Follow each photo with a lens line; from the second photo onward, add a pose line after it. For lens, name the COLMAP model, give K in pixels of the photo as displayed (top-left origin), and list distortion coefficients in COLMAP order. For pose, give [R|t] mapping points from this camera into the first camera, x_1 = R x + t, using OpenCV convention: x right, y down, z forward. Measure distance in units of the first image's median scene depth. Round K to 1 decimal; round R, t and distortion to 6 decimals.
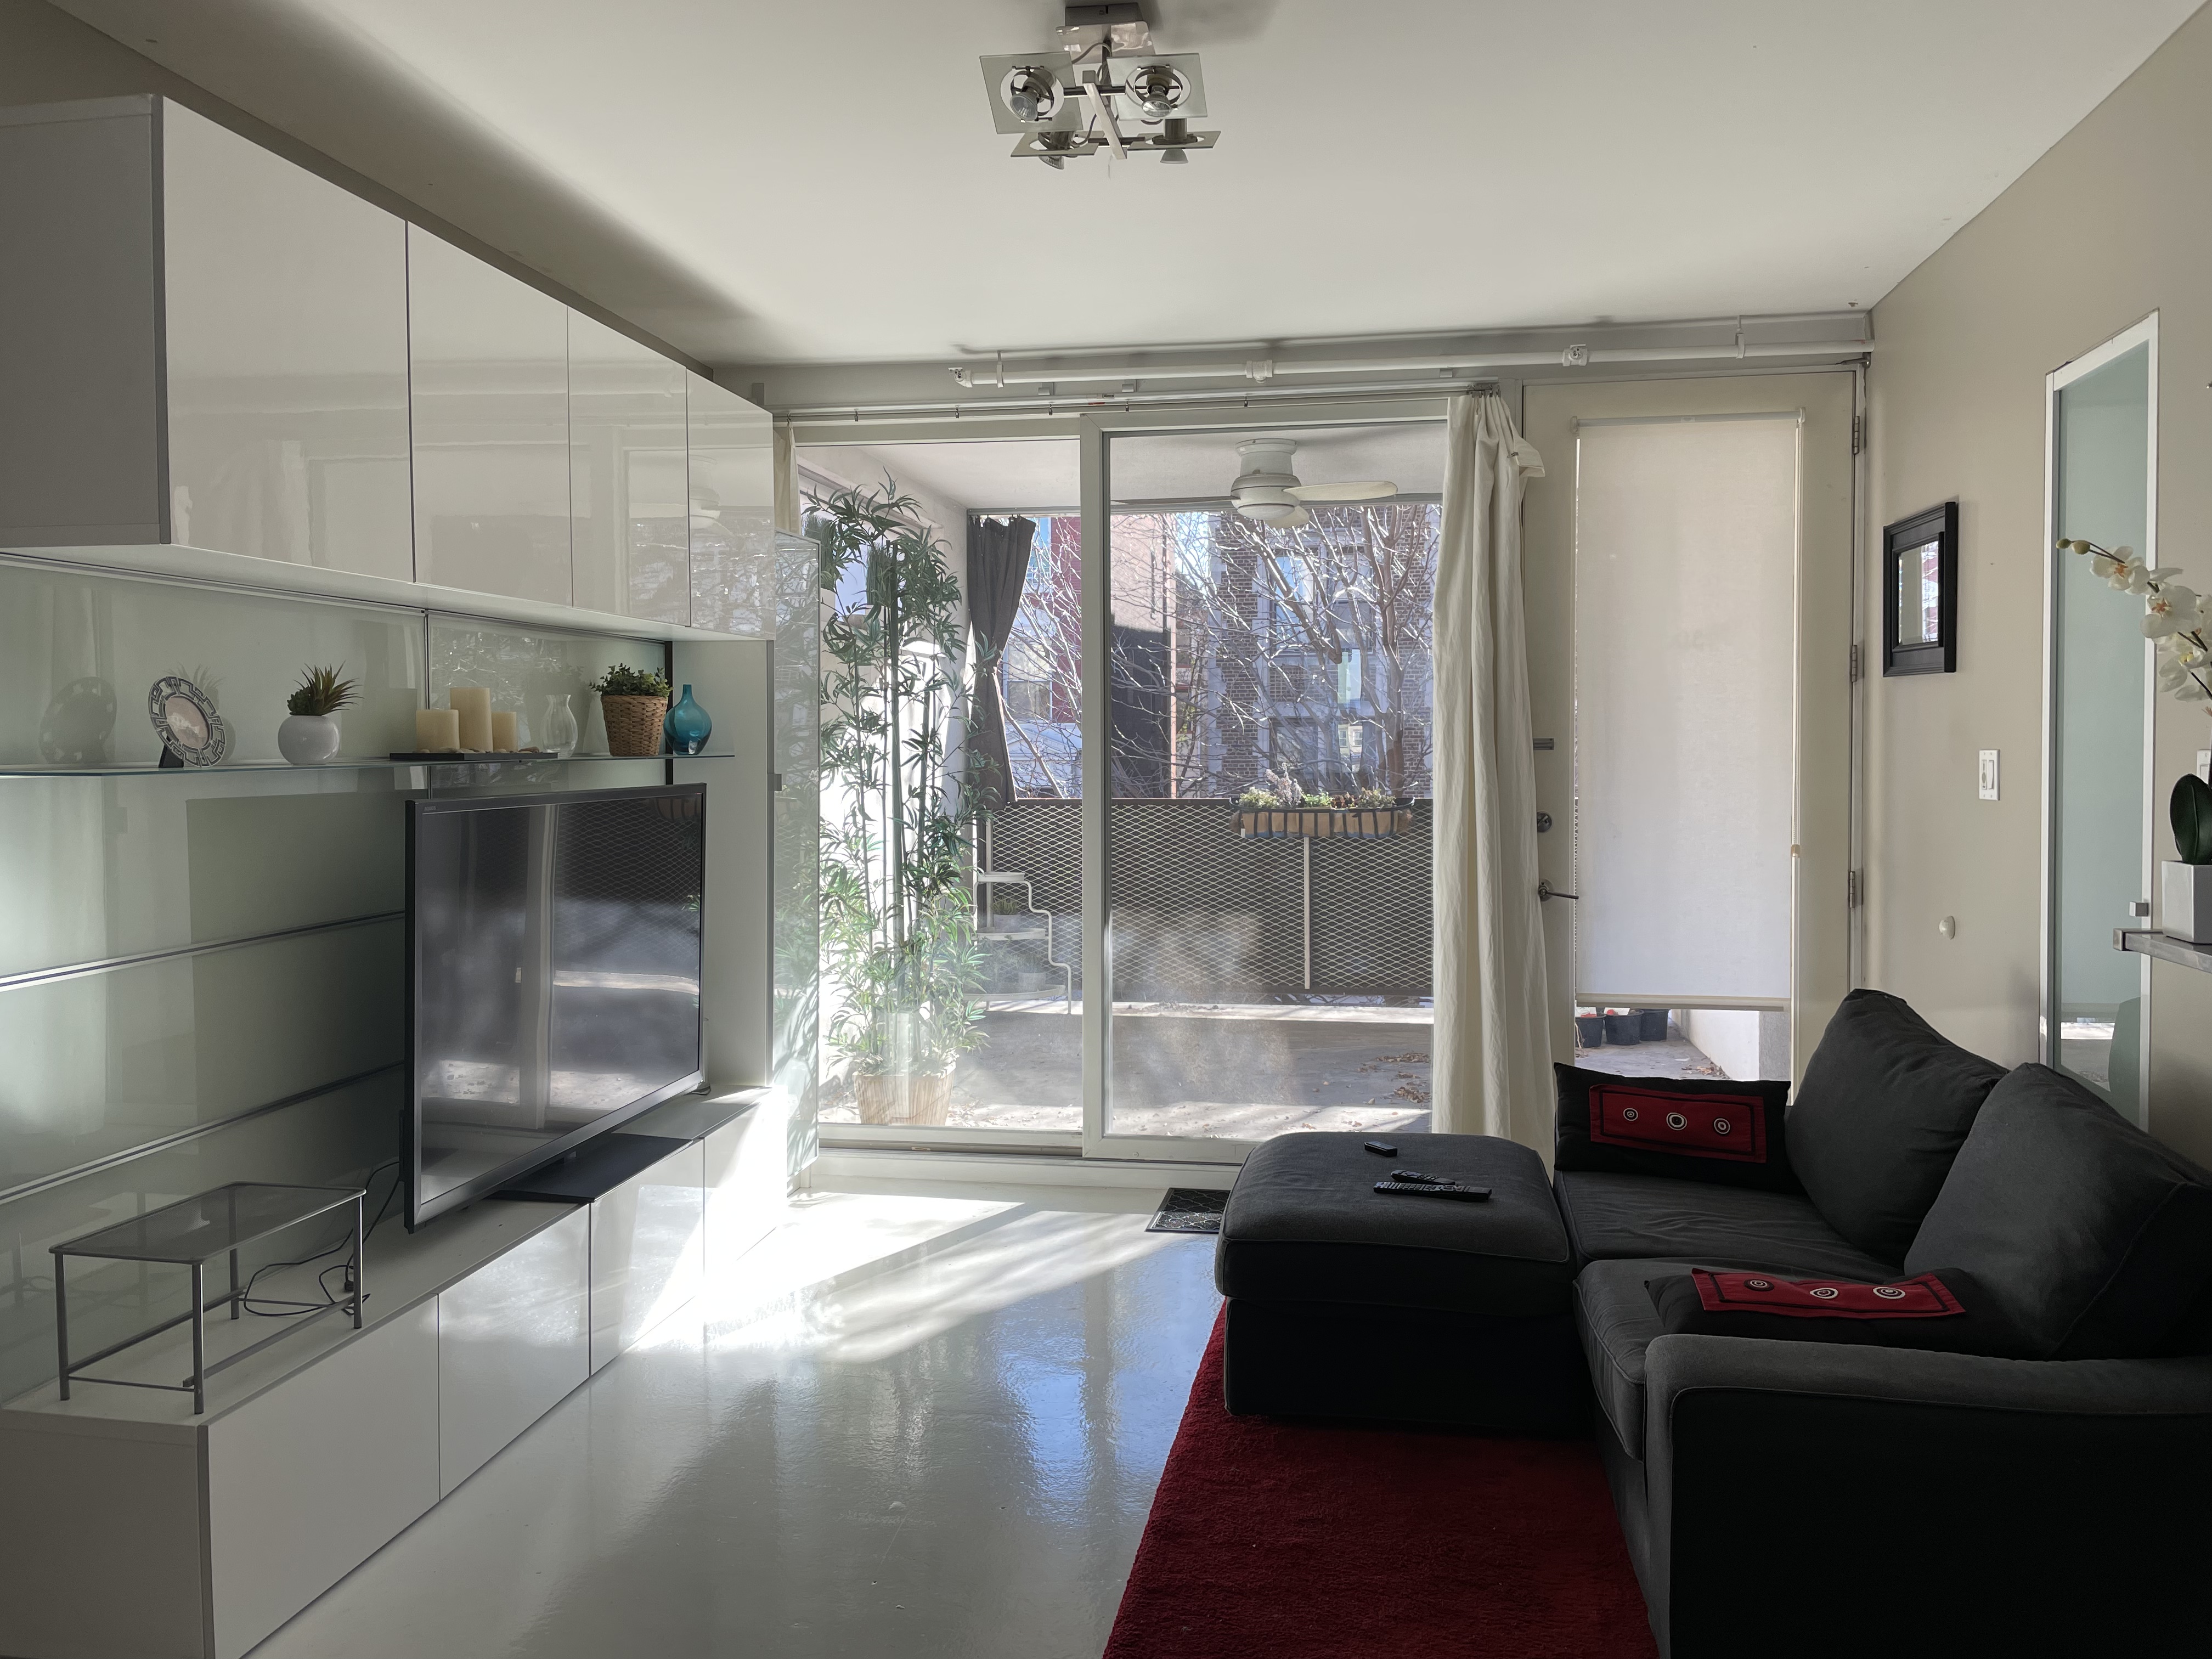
lens RADIAL K [[1684.3, 0, 1109.1], [0, 1684.3, 809.9], [0, 0, 1]] dist [0.089872, -0.128332]
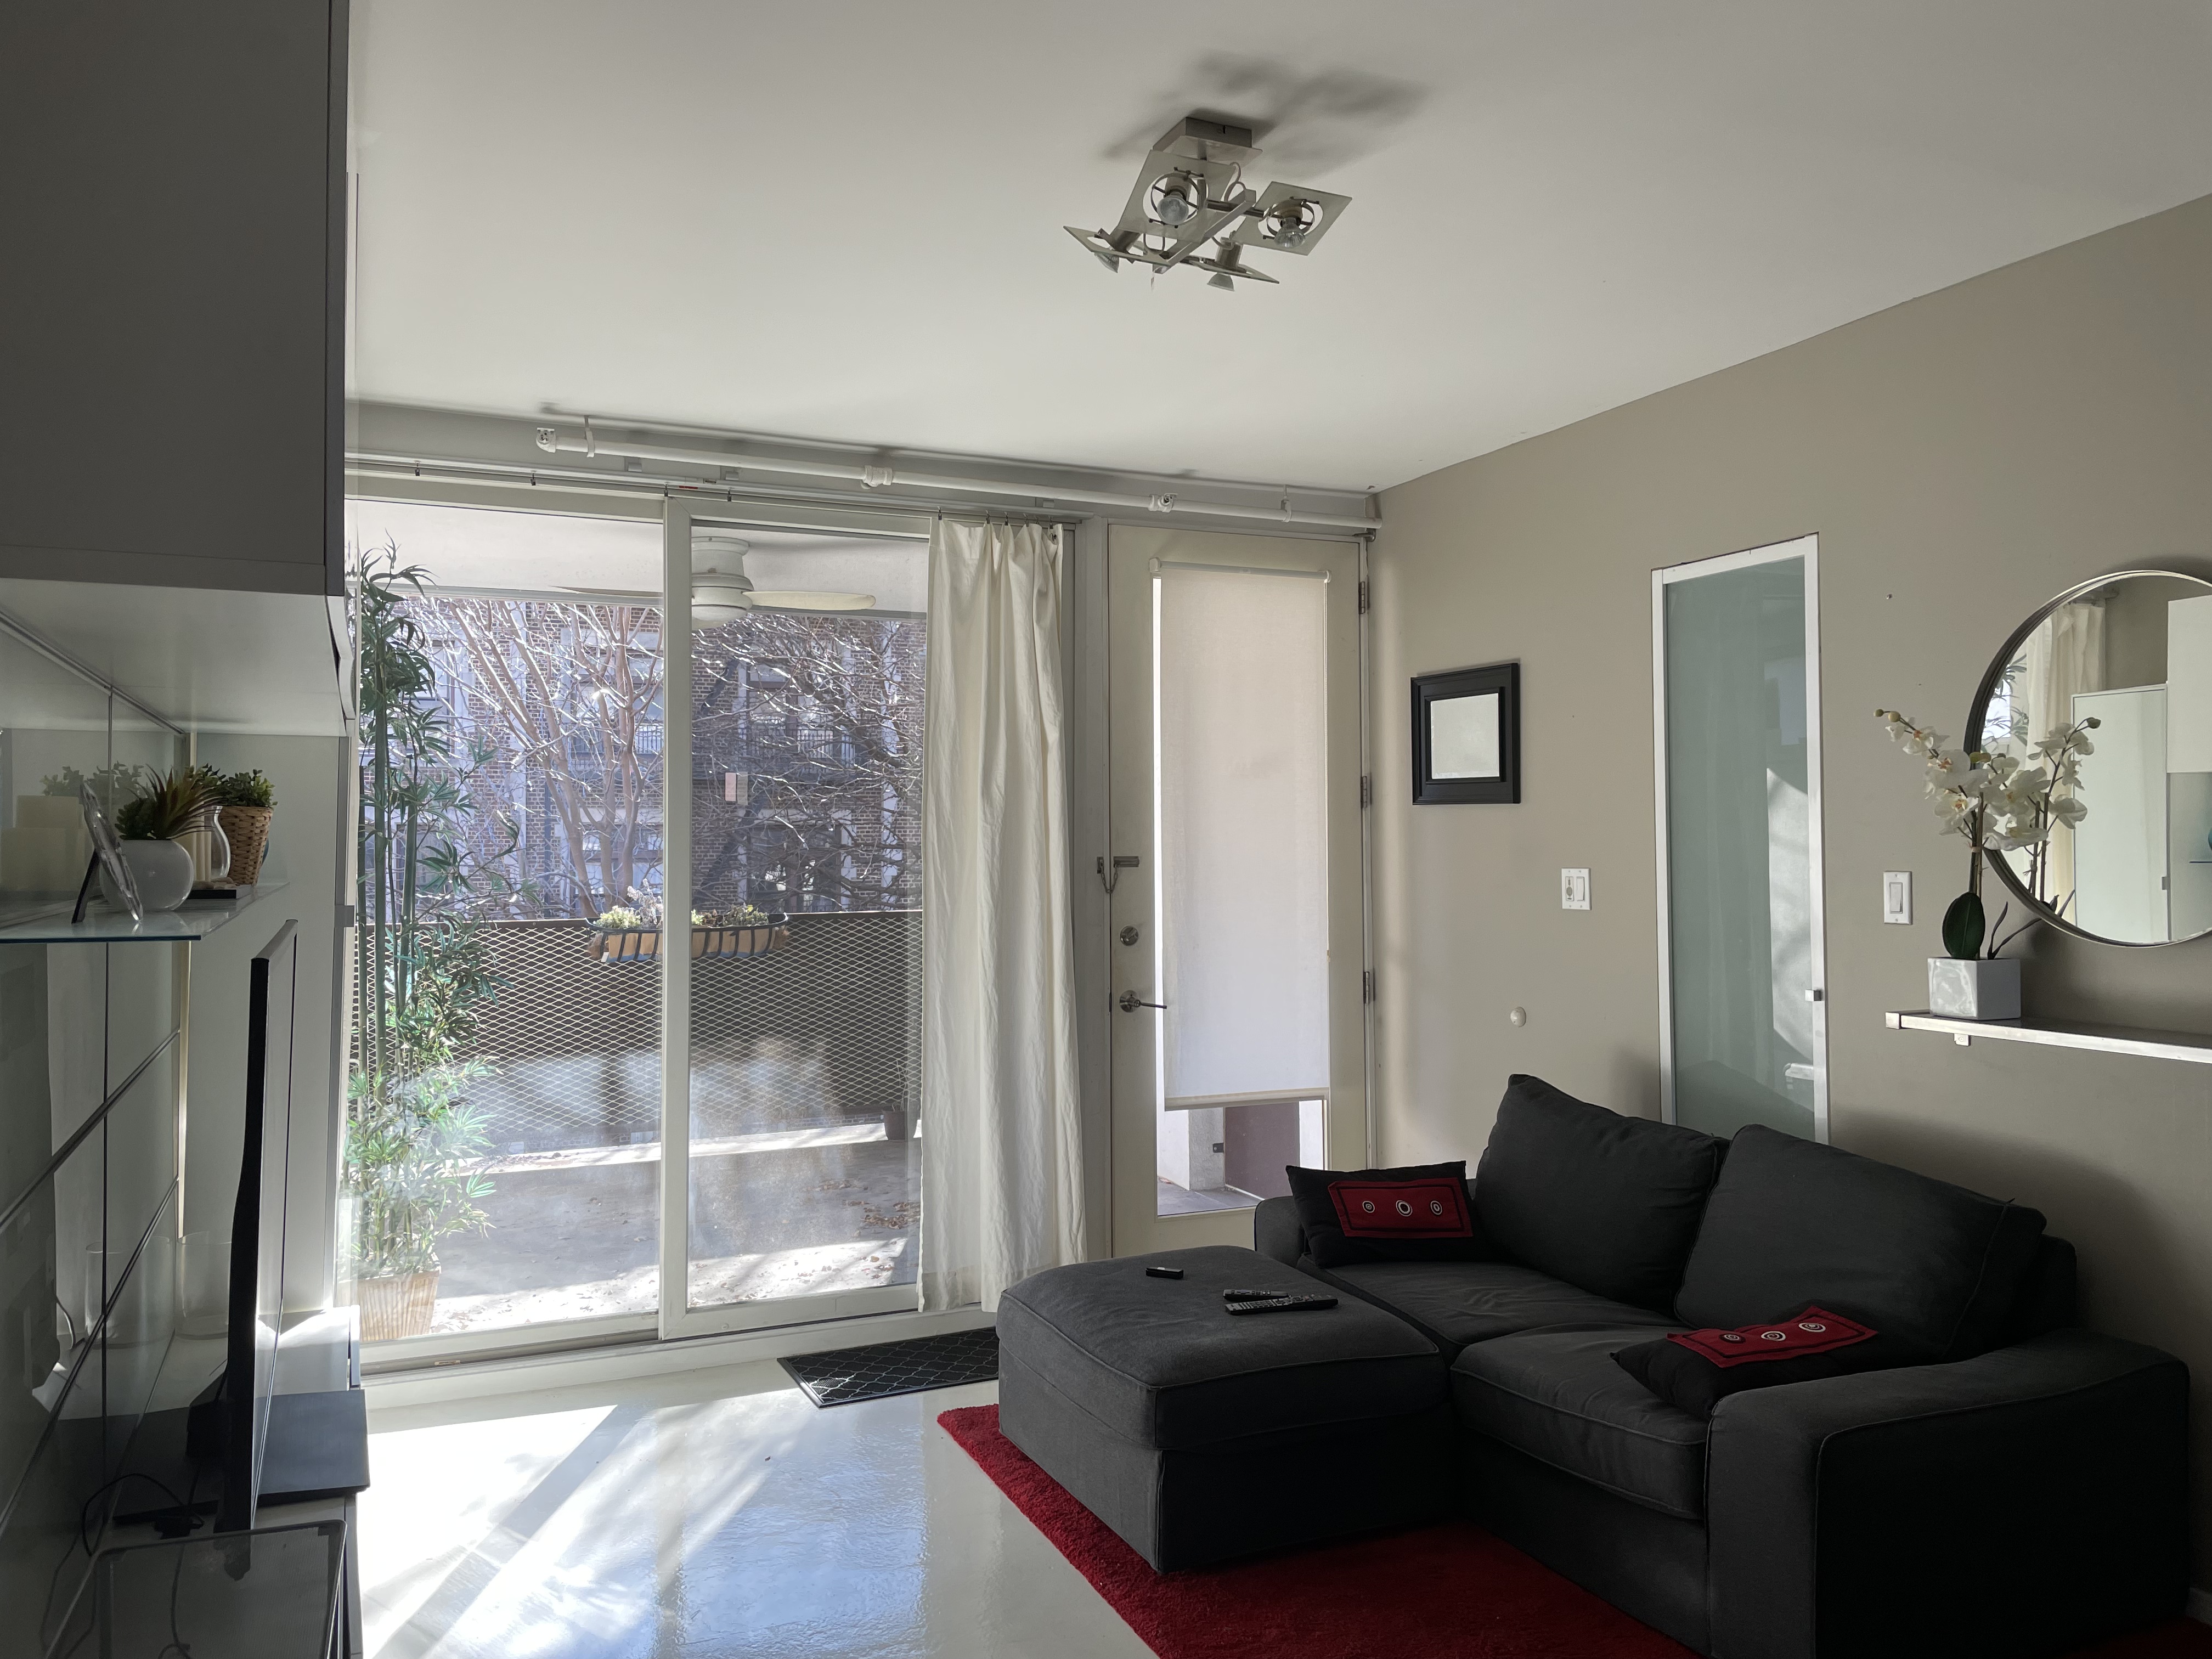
lens RADIAL K [[1684.3, 0, 1136.1], [0, 1684.3, 808.7], [0, 0, 1]] dist [0.089872, -0.128332]
pose [[0.833776, 0.012834, 0.551954, -0.329959], [0.022767, 0.998080, -0.057599, -0.012093], [-0.551633, 0.060591, 0.831883, 0.132931]]
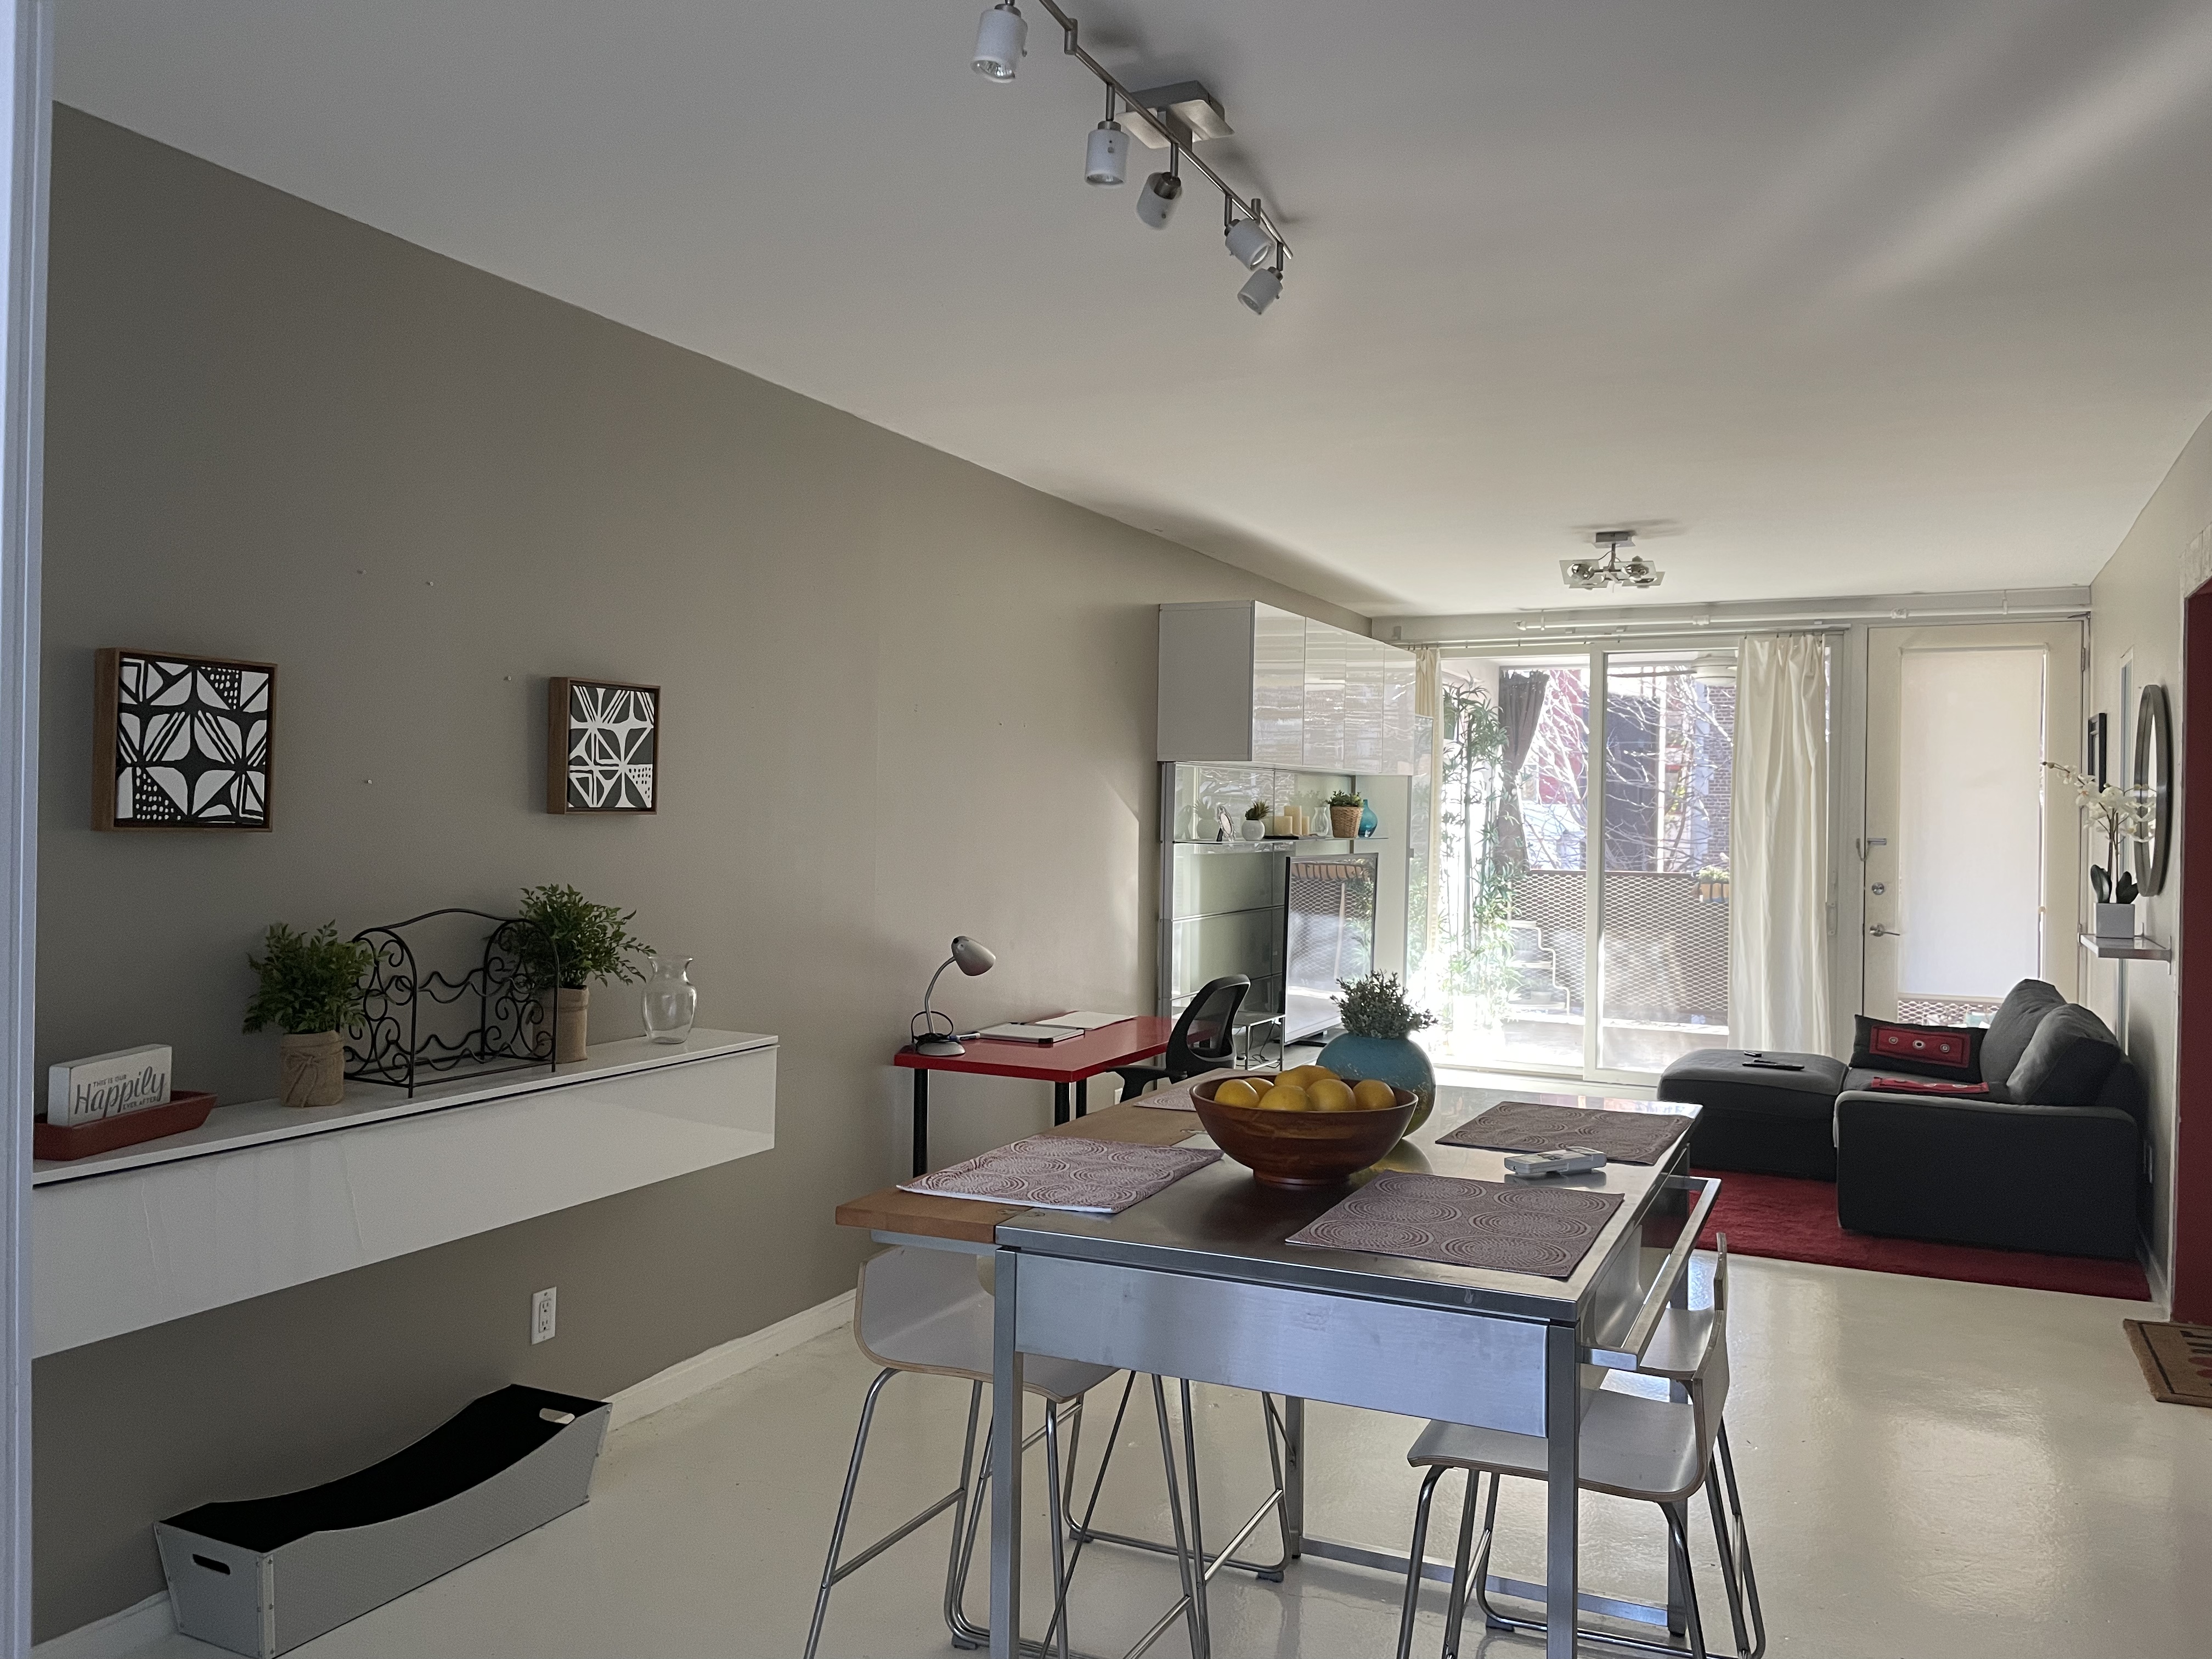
lens RADIAL K [[1684.3, 0, 1103.4], [0, 1684.3, 824.1], [0, 0, 1]] dist [0.089872, -0.128332]
pose [[0.960857, 0.019673, -0.276344, -0.012920], [-0.029482, 0.999073, -0.031383, 0.019571], [0.275470, 0.038302, 0.960546, -0.846241]]
